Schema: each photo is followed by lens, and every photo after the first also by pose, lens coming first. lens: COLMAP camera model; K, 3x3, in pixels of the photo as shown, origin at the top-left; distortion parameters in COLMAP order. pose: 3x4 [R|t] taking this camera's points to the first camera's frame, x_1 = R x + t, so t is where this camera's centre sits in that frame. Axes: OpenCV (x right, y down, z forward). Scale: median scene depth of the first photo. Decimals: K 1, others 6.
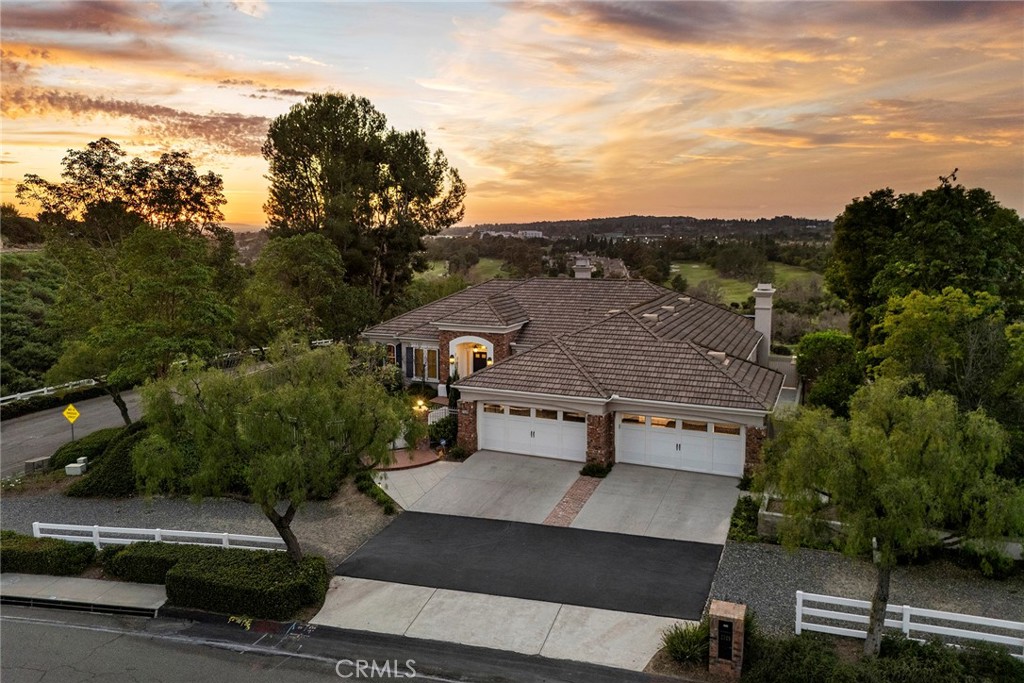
lens RADIAL K [[755.1, 0, 502.8], [0, 755.1, 325.5], [0, 0, 1]] dist [0.069181, -0.069241]
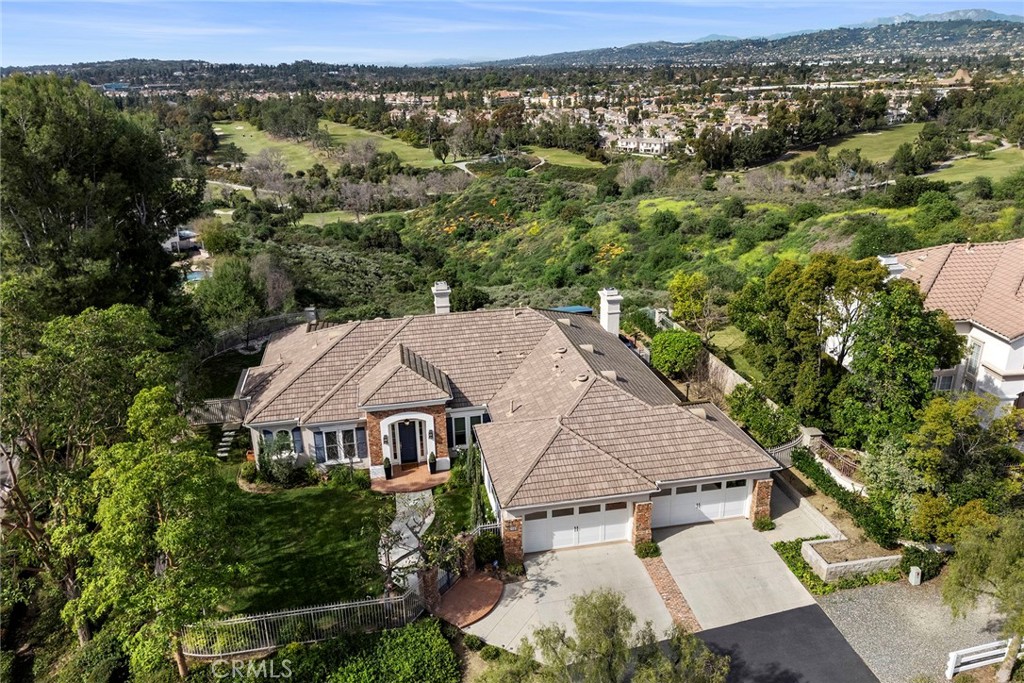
lens RADIAL K [[755.1, 0, 514.7], [0, 755.1, 347.0], [0, 0, 1]] dist [0.069181, -0.069241]
pose [[0.822286, -0.211514, 0.528307, -0.254444], [0.092934, 0.965809, 0.242026, -0.172871], [-0.561435, -0.149917, 0.813828, 0.109847]]
